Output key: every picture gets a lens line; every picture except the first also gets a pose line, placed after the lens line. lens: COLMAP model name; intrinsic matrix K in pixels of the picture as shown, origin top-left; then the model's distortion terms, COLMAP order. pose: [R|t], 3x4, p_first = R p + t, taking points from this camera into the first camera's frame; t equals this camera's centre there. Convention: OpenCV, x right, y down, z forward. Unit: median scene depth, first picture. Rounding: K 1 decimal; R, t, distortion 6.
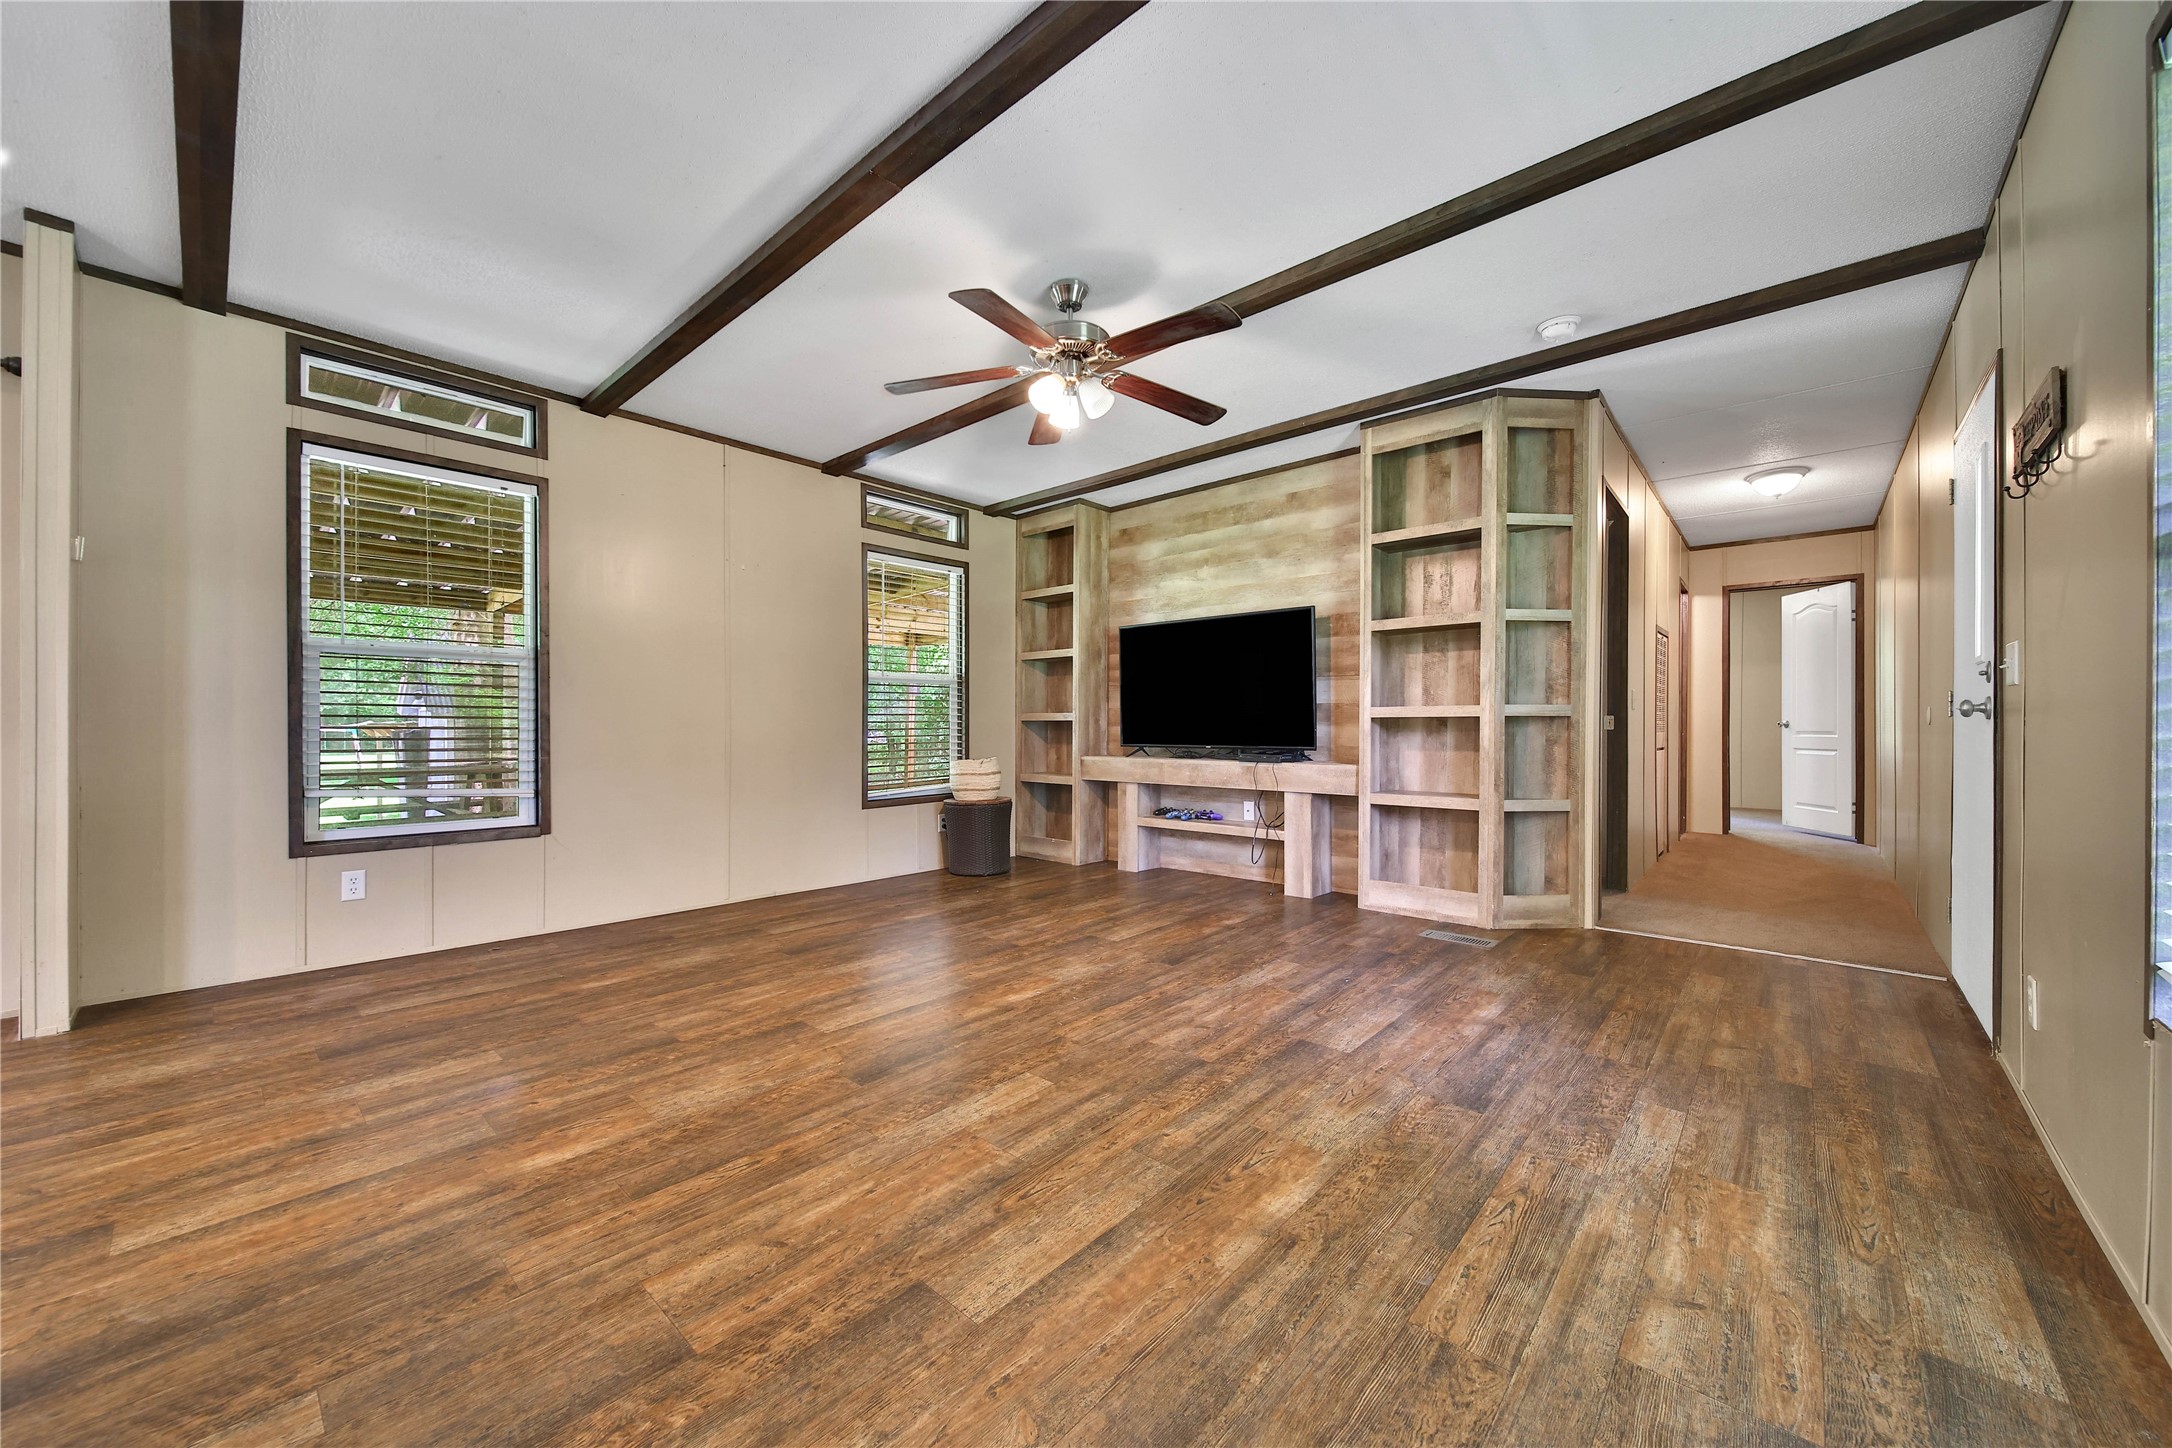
lens RADIAL K [[785.4, 0, 1075.3], [0, 785.4, 721.4], [0, 0, 1]] dist [-0.000844, 0.000000]
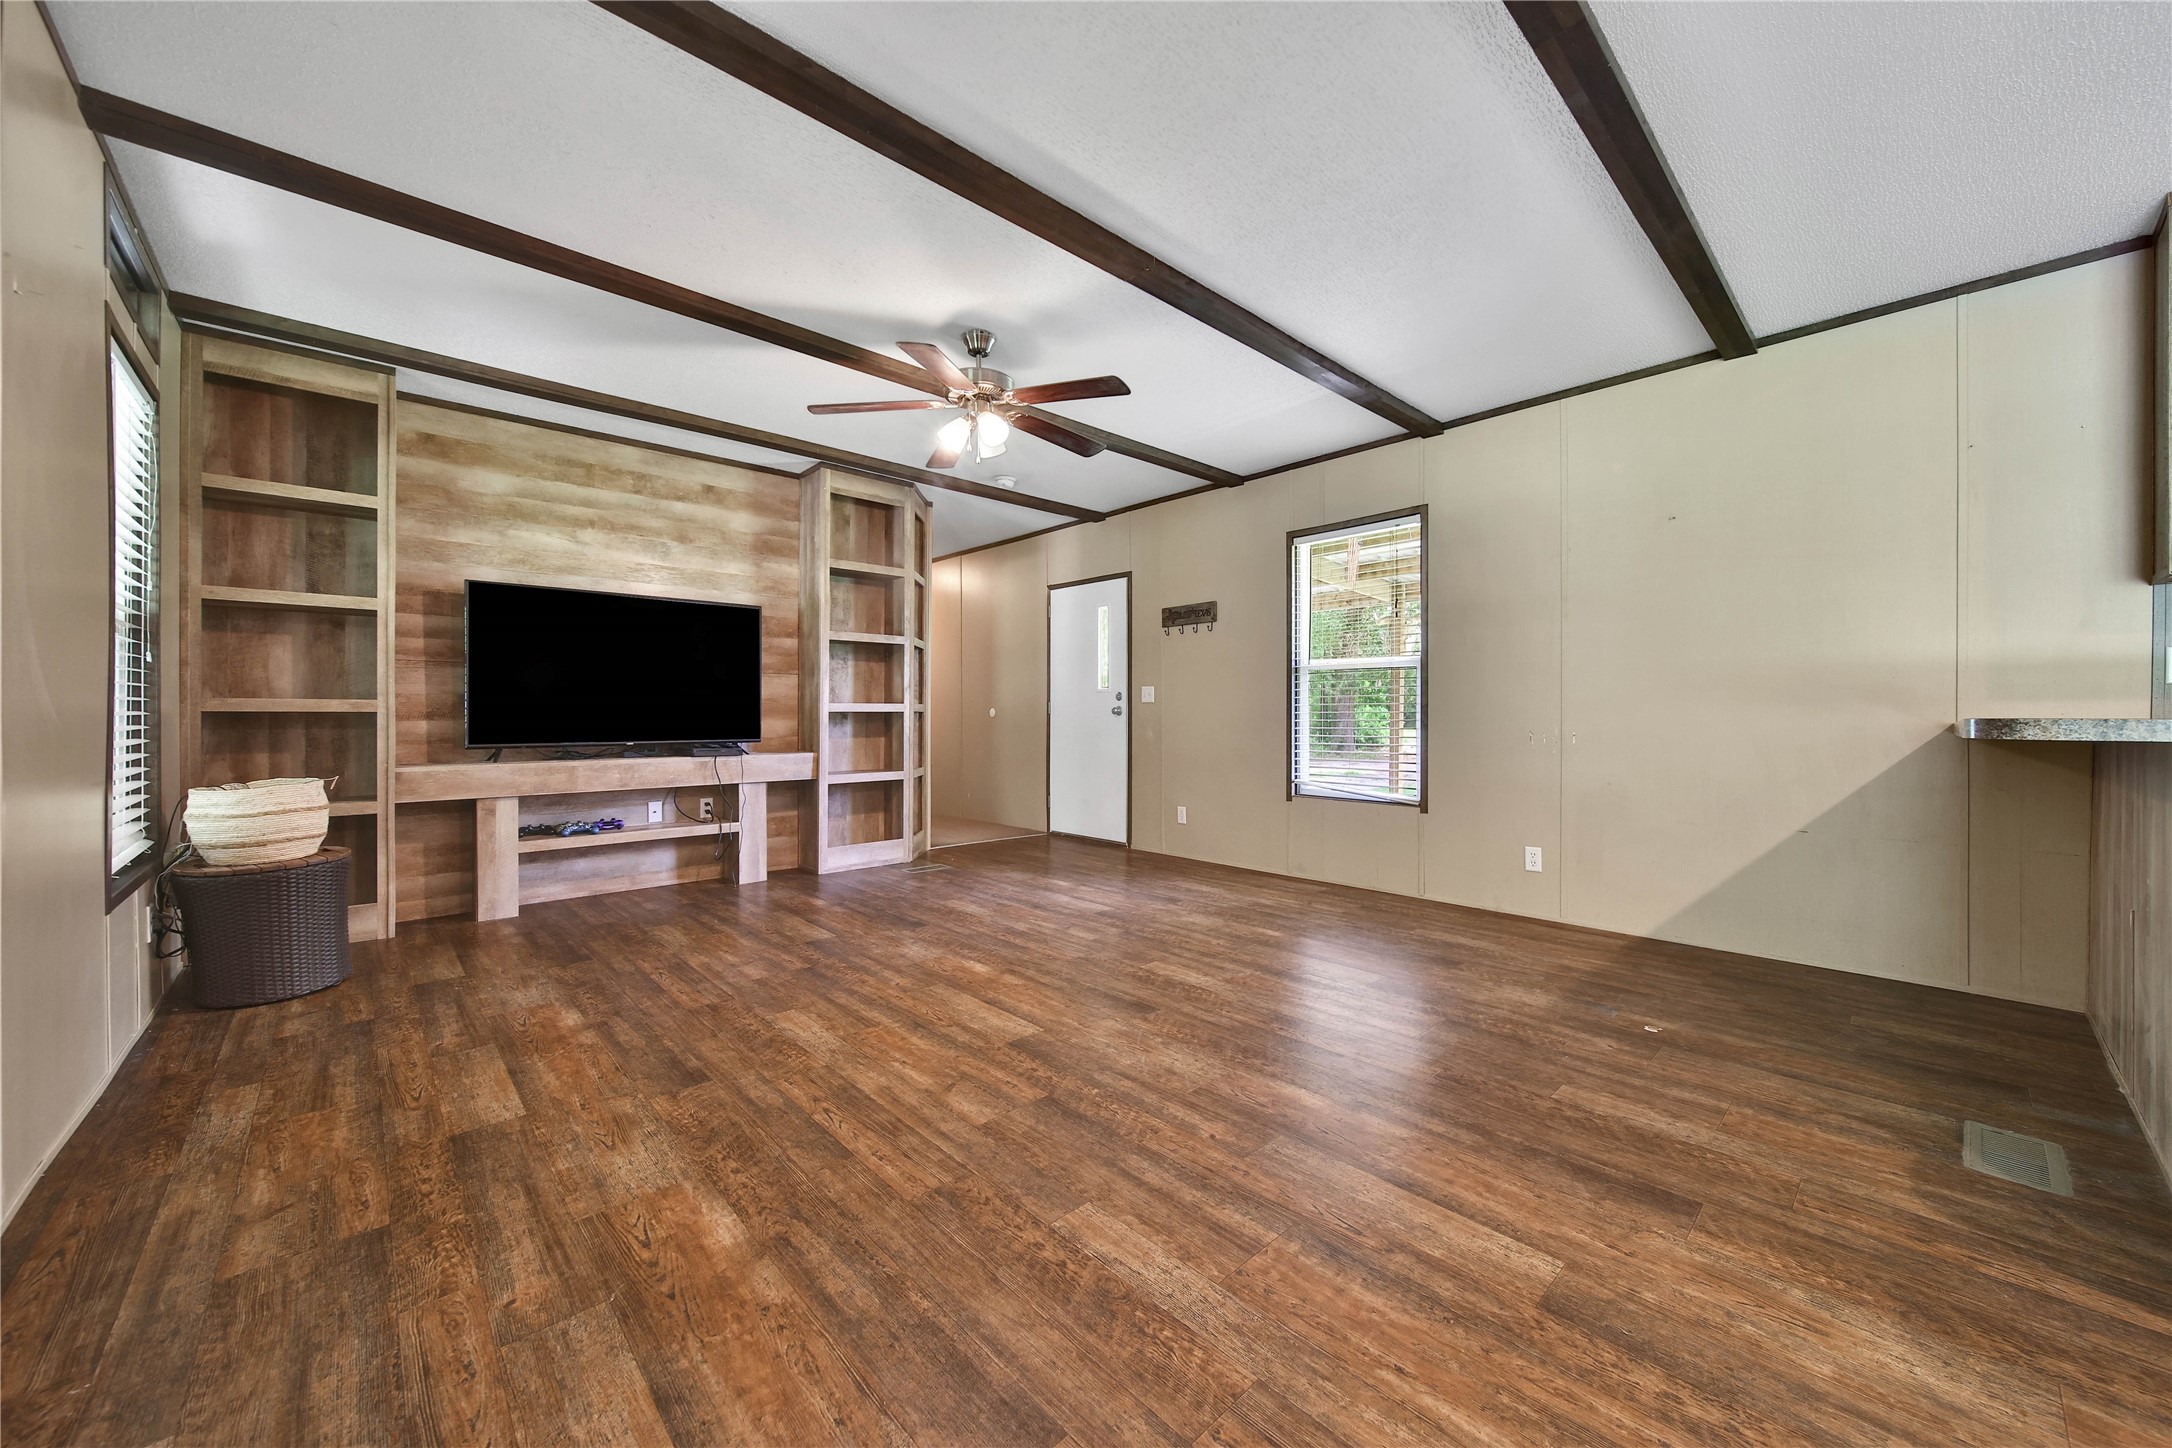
lens RADIAL K [[785.4, 0, 1065.0], [0, 785.4, 713.7], [0, 0, 1]] dist [-0.000844, 0.000000]
pose [[0.113253, 0.003991, 0.993558, -0.963413], [-0.003065, 0.999989, -0.003667, 0.001211], [-0.993561, -0.002630, 0.113264, 0.638859]]
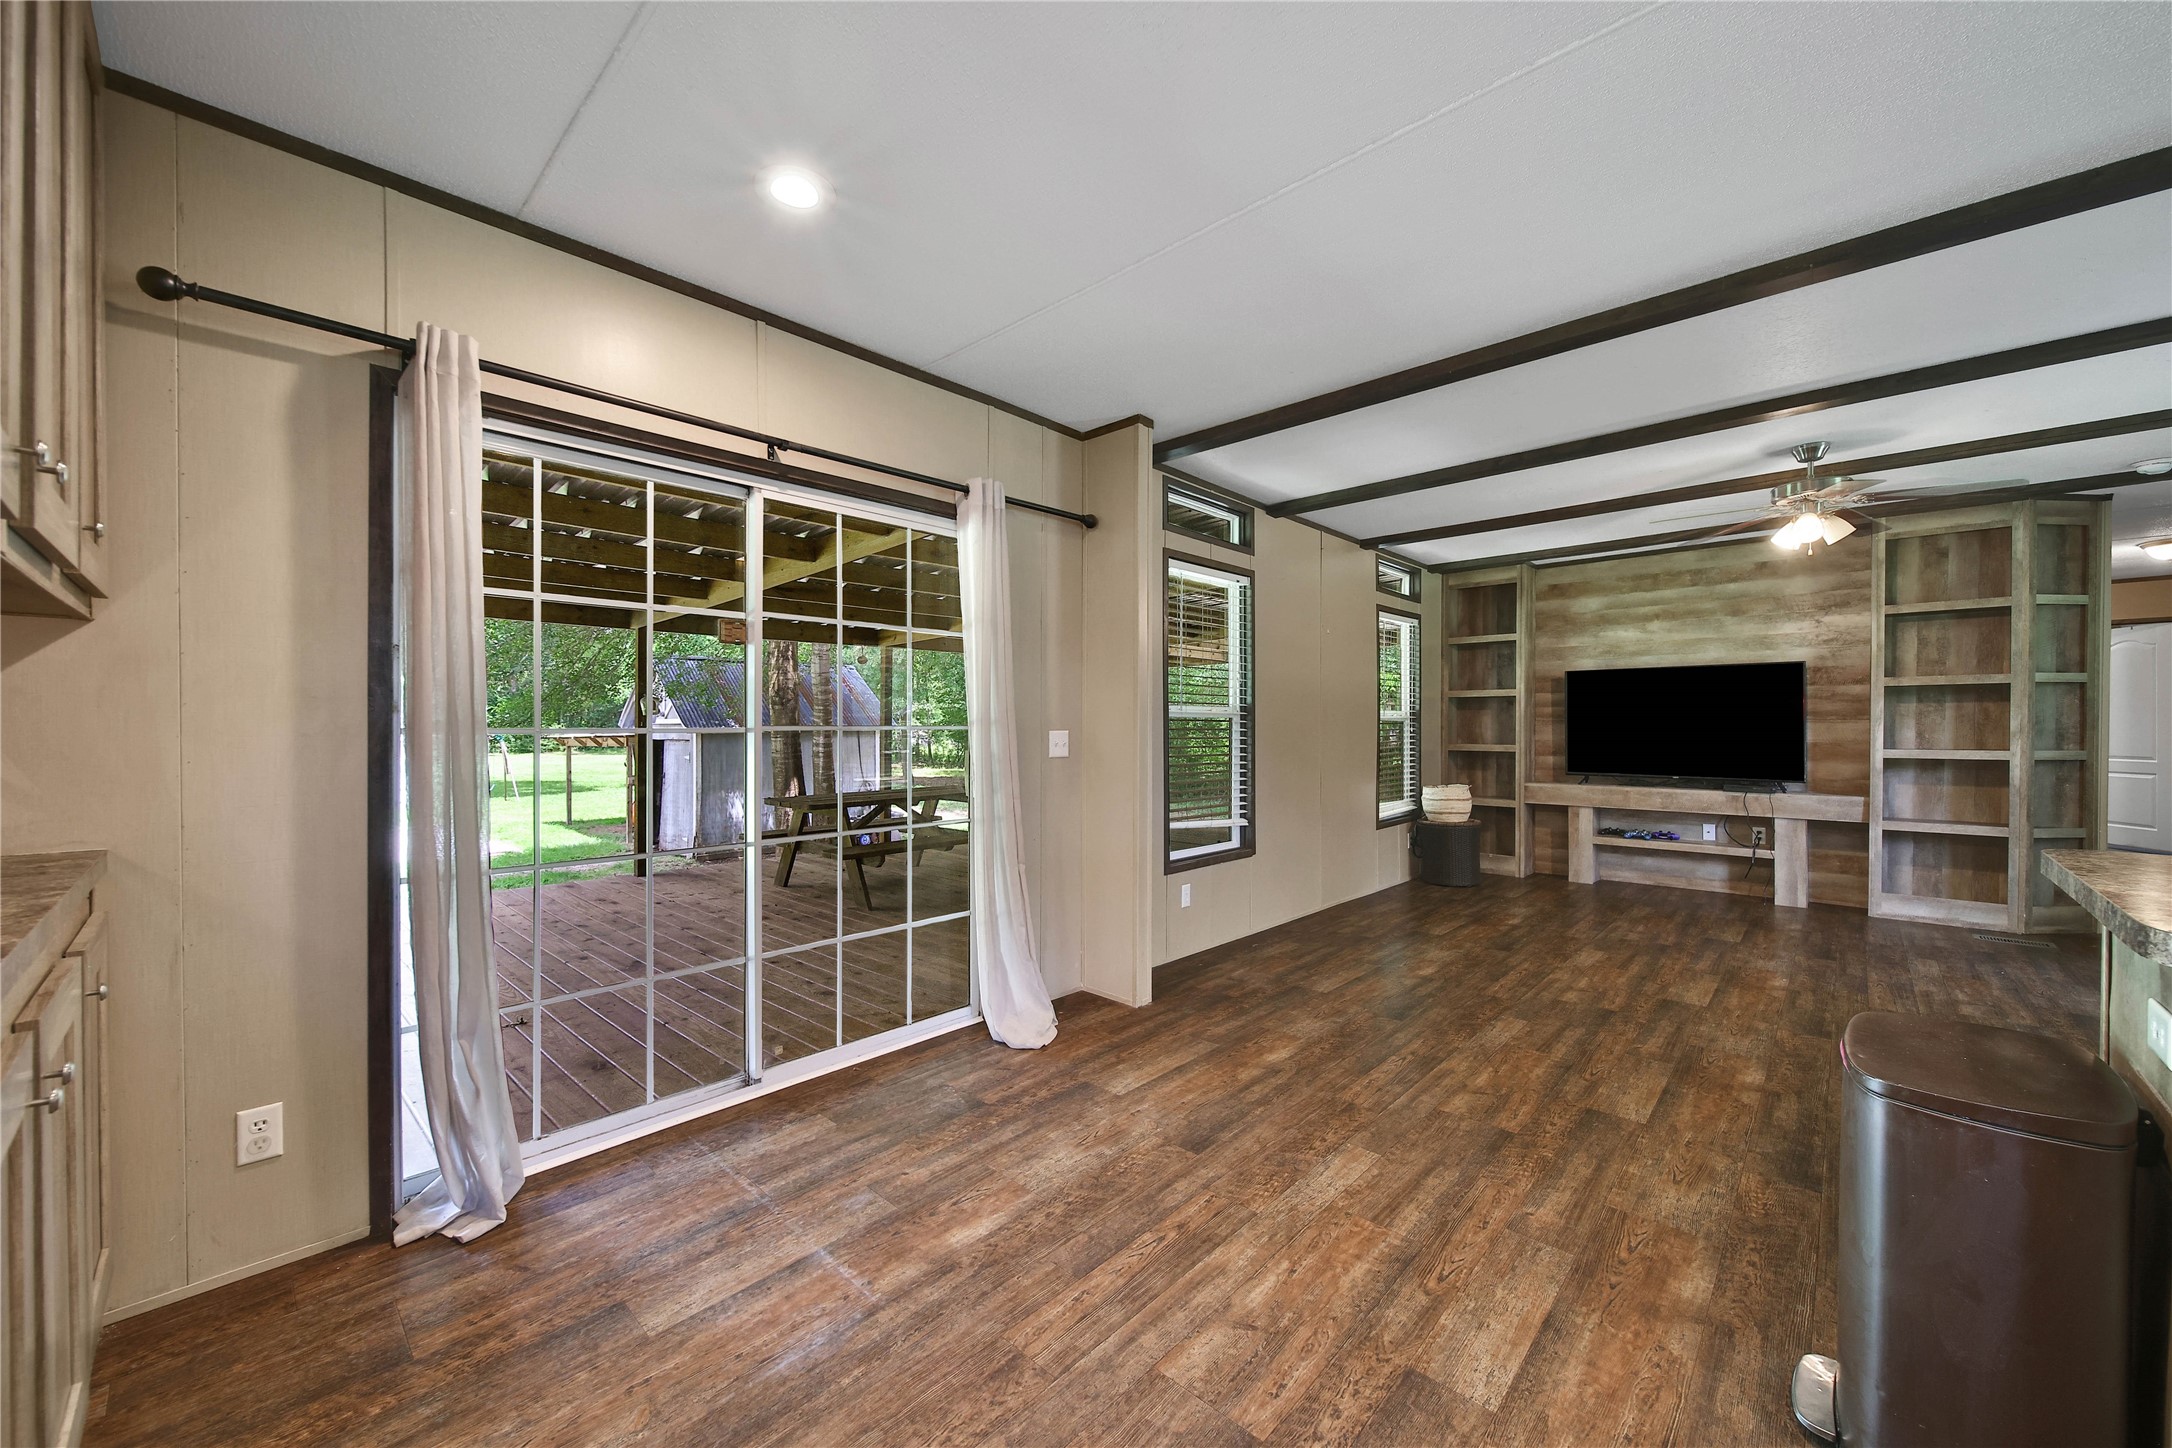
lens RADIAL K [[785.4, 0, 1092.8], [0, 785.4, 735.1], [0, 0, 1]] dist [-0.000844, 0.000000]
pose [[0.999496, -0.000221, -0.031742, -0.997400], [0.000687, 0.999892, 0.014660, -0.073730], [0.031735, -0.014675, 0.999389, -0.296688]]
